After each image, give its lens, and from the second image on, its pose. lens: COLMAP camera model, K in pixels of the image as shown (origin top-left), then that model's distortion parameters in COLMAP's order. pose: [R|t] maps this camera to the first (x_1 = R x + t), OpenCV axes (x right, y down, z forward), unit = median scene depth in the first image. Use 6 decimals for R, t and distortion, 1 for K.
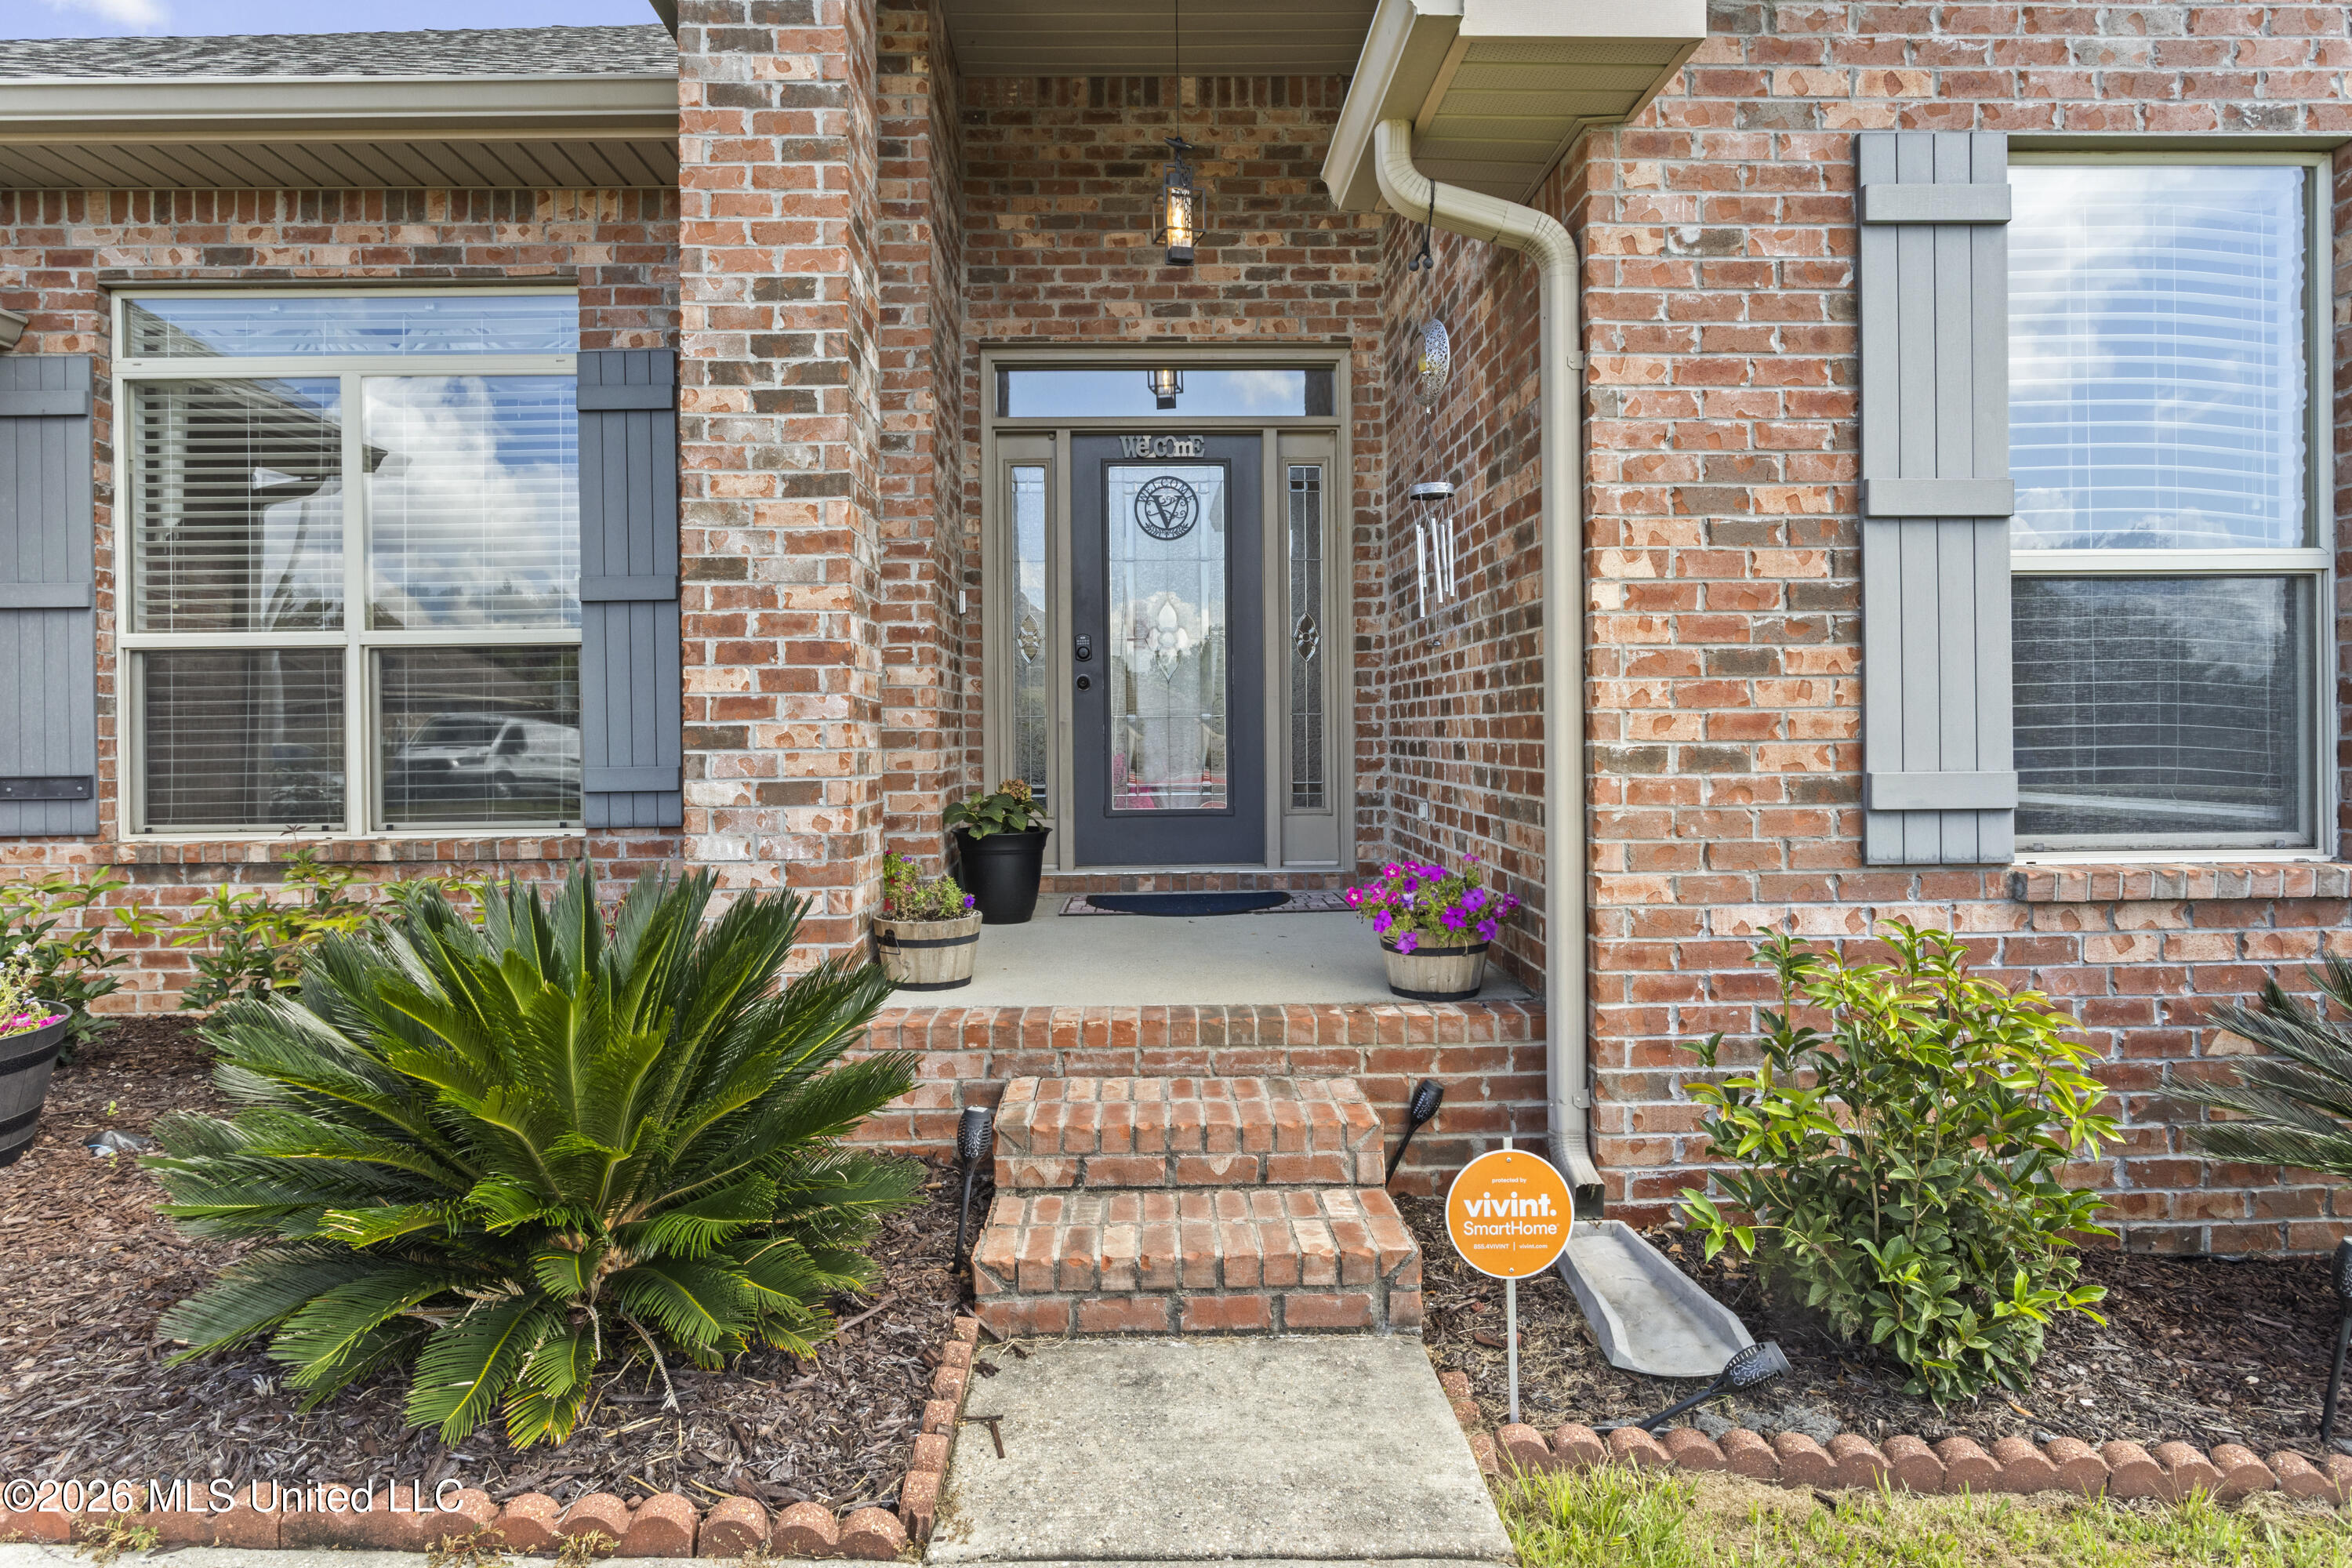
lens RADIAL K [[1308.1, 0, 1170.6], [0, 1308.1, 736.9], [0, 0, 1]] dist [-0.004976, 0.000230]
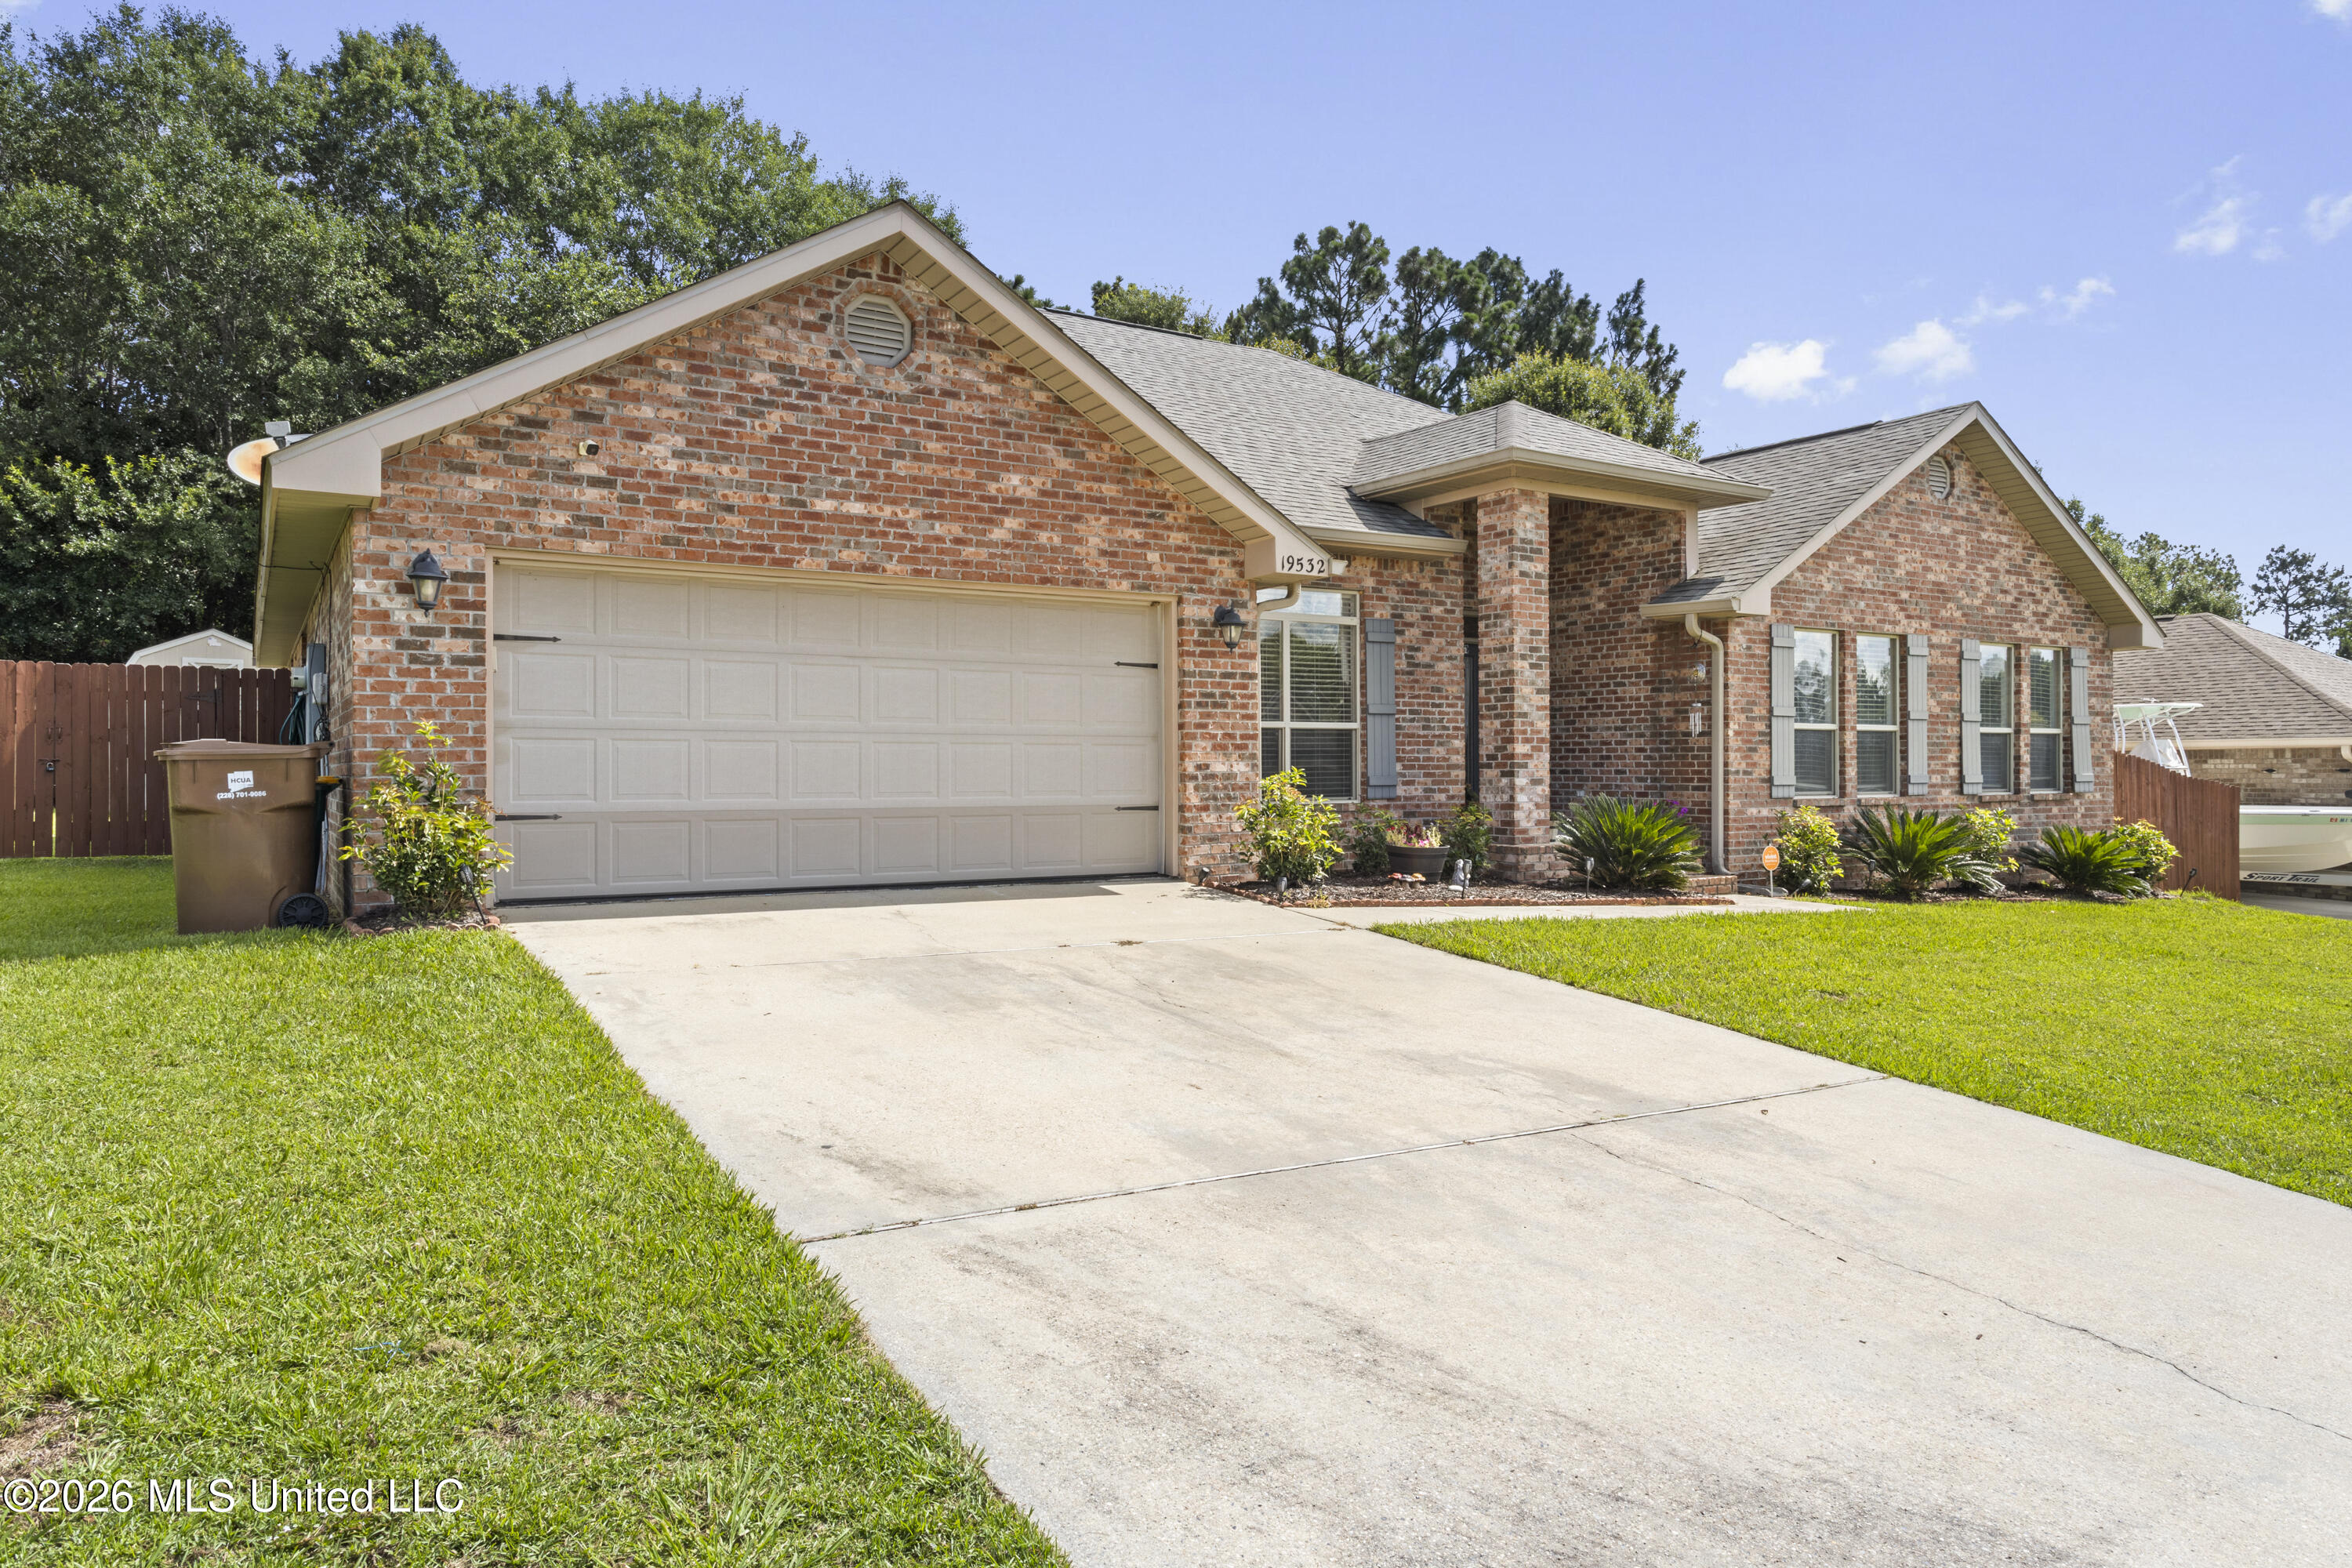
lens RADIAL K [[1490.9, 0, 1179.3], [0, 1490.9, 773.7], [0, 0, 1]] dist [-0.002819, 0.000425]
pose [[0.856988, 0.006532, 0.515295, -3.551266], [-0.006059, 0.999978, -0.002599, 0.043043], [-0.515300, -0.000895, 0.857009, -2.115957]]
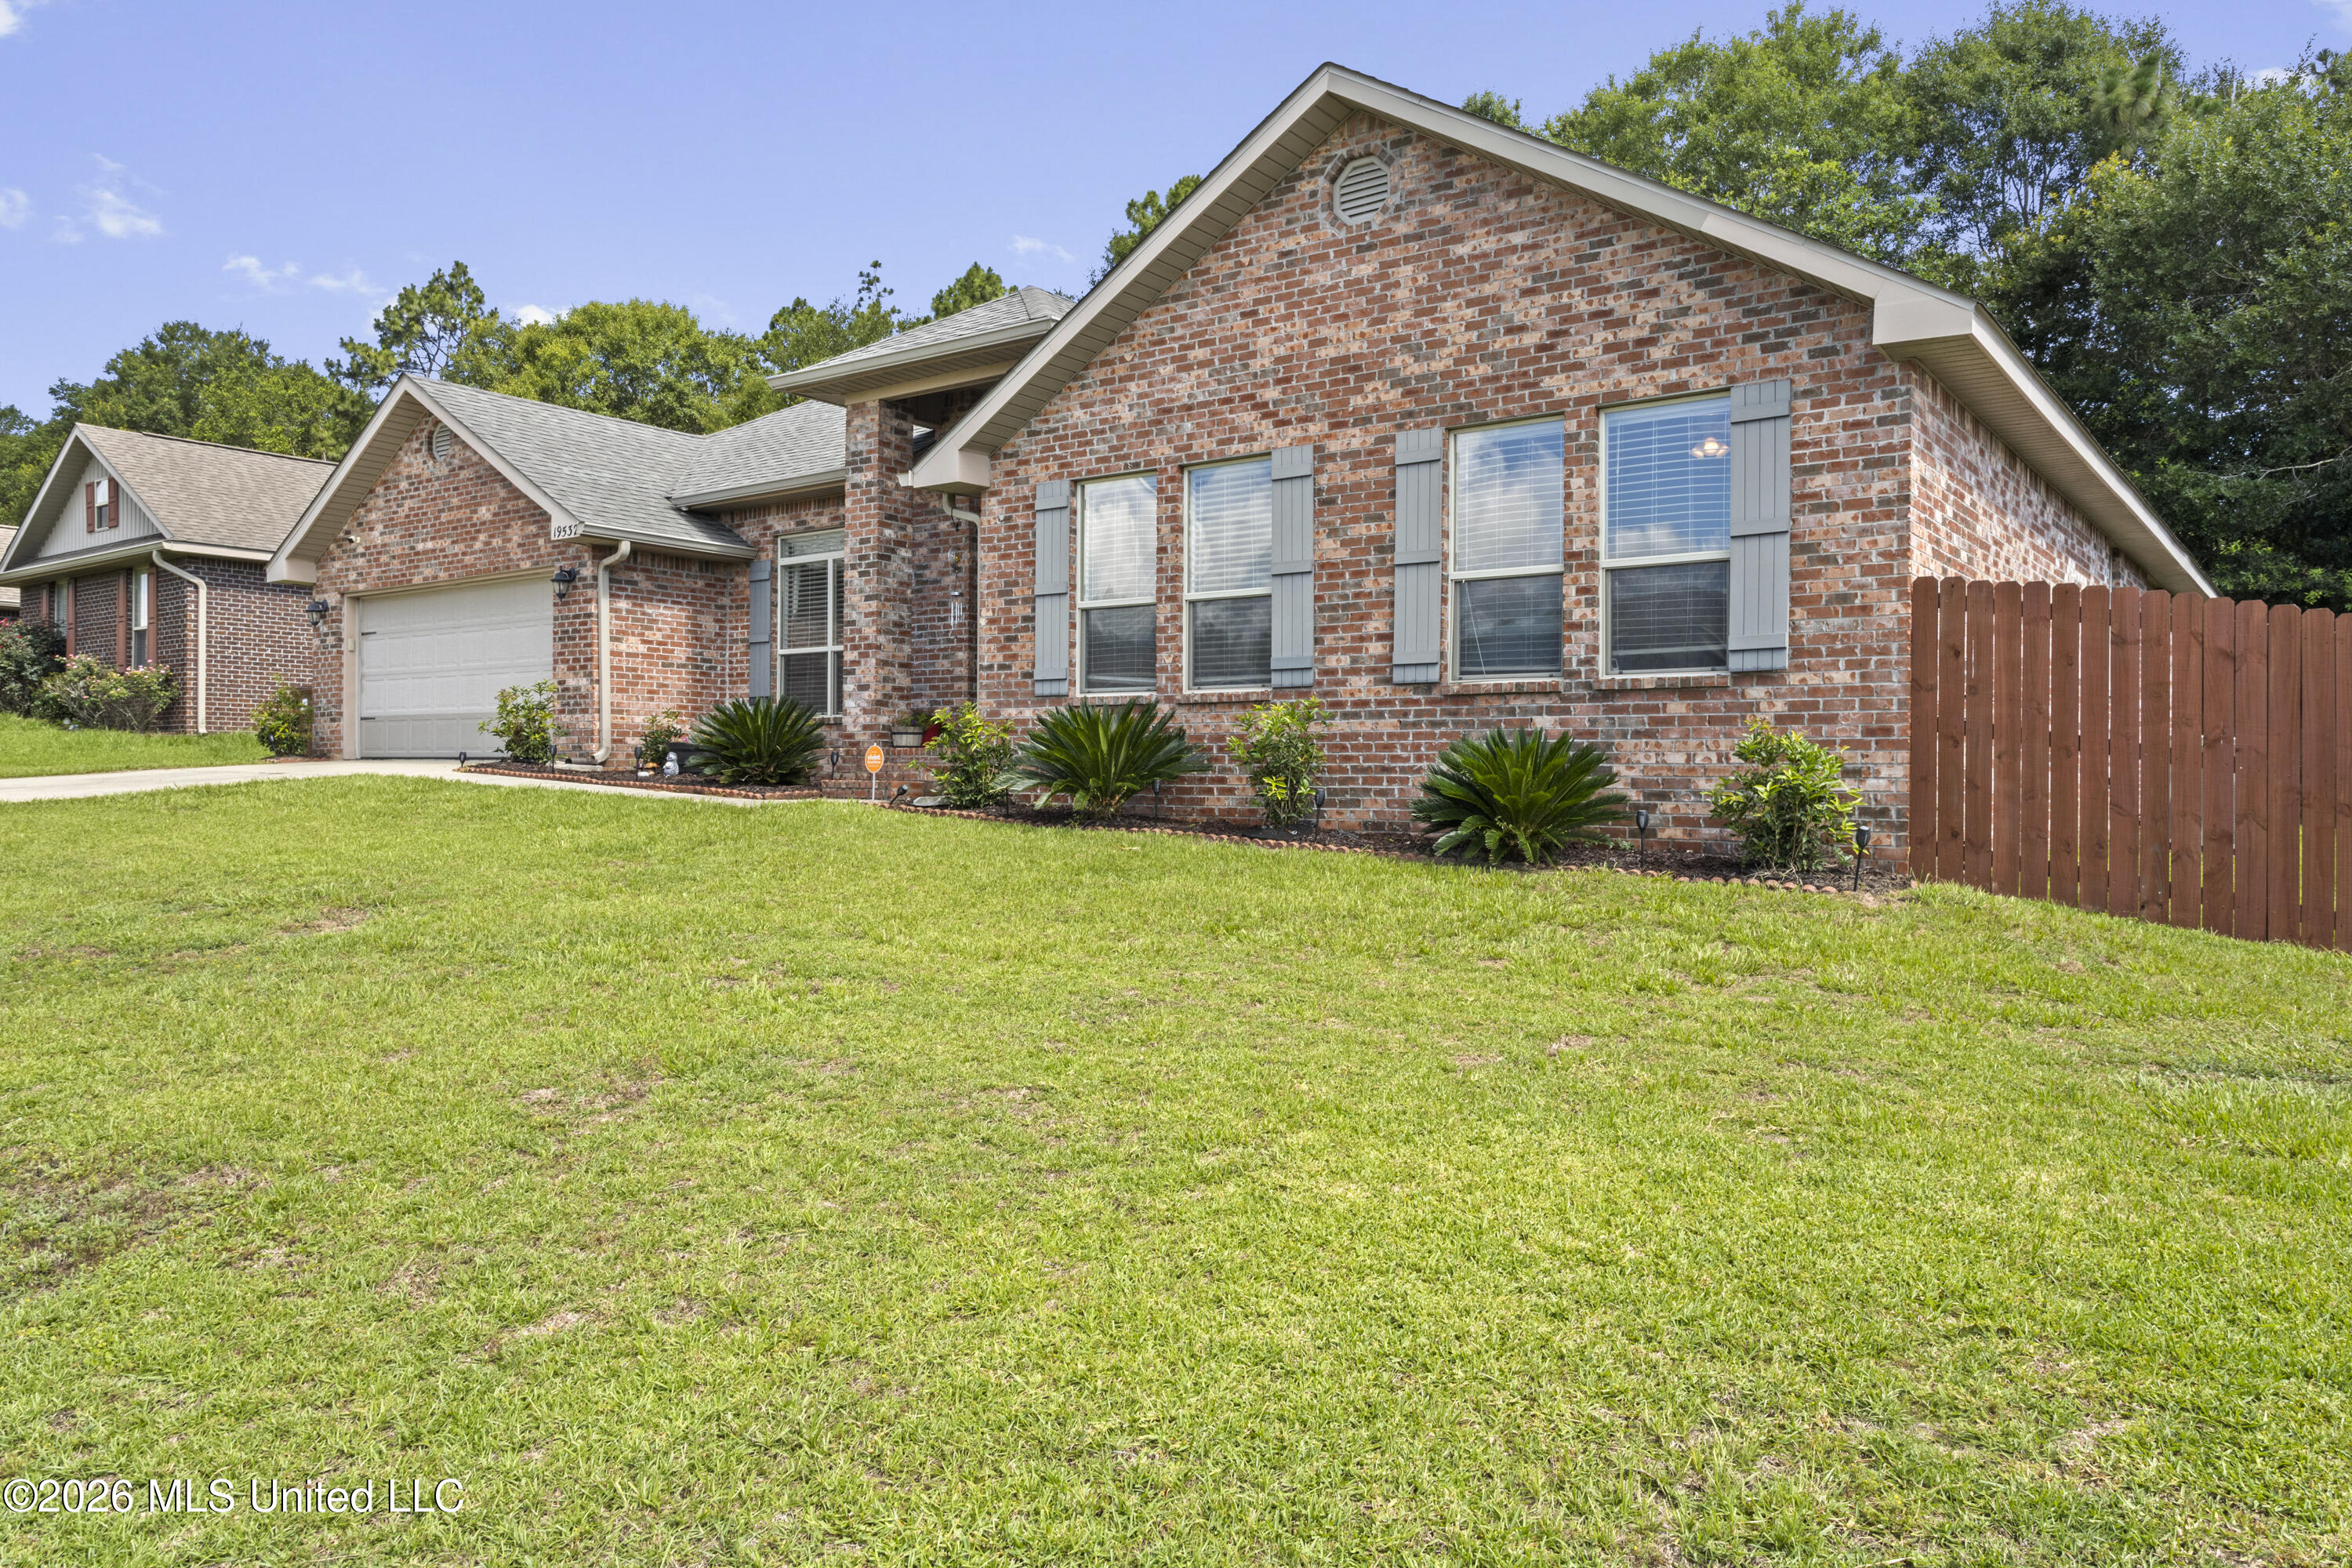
lens RADIAL K [[1612.7, 0, 1173.3], [0, 1612.7, 783.4], [0, 0, 1]] dist [-0.009560, -0.000480]
pose [[0.785499, 0.016911, -0.618631, 3.440156], [-0.015229, 0.999852, 0.007995, 0.287391], [0.618675, 0.003140, 0.785641, -2.112555]]
